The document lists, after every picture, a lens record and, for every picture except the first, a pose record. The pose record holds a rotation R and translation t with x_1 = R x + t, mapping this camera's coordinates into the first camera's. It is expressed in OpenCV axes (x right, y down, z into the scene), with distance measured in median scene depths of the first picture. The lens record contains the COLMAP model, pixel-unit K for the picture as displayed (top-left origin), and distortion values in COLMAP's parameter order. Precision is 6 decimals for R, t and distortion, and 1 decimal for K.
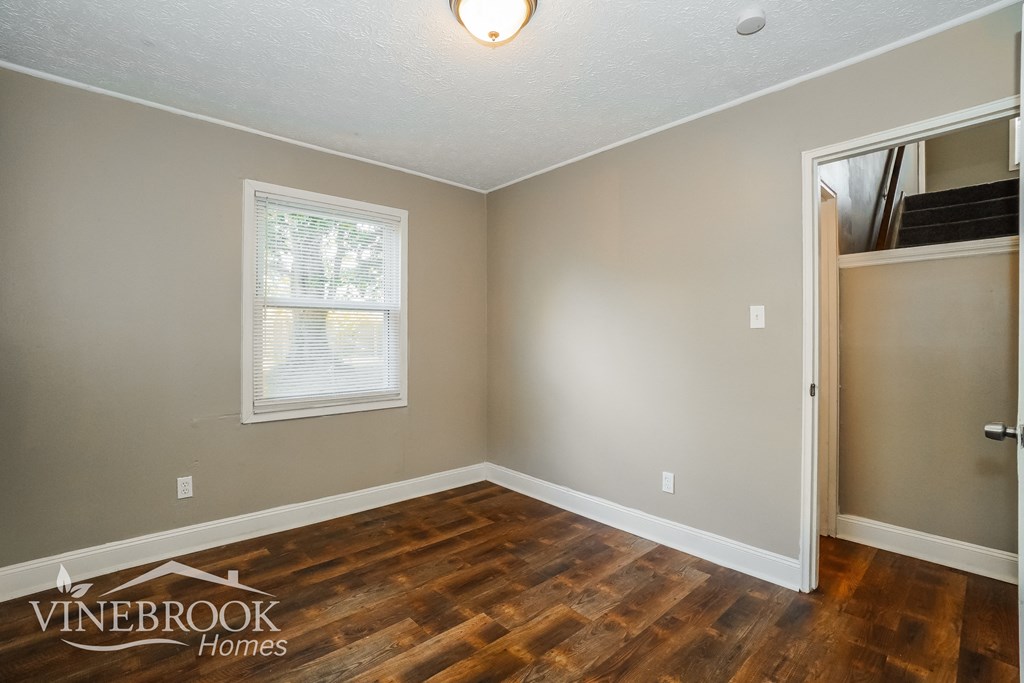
lens RADIAL K [[448.9, 0, 506.1], [0, 448.9, 344.5], [0, 0, 1]] dist [-0.059445, 0.022915]
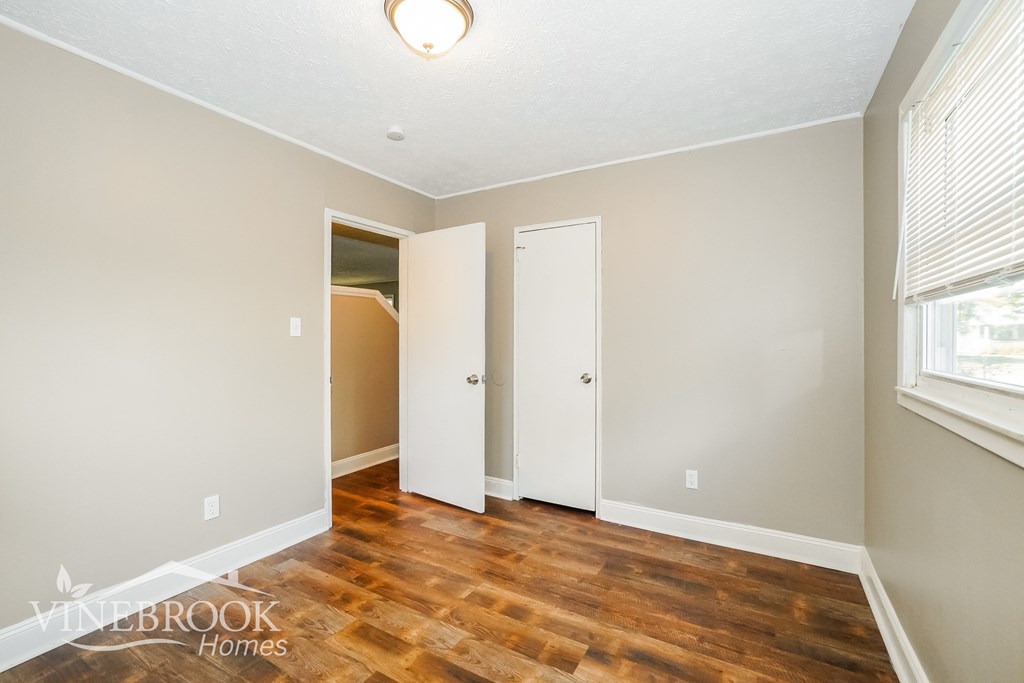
lens RADIAL K [[448.9, 0, 506.1], [0, 448.9, 344.5], [0, 0, 1]] dist [-0.059445, 0.022915]
pose [[-0.327749, -0.008477, 0.944727, -0.856415], [-0.008202, 0.999948, 0.006126, -0.030492], [-0.944729, -0.005741, -0.327802, 0.966580]]
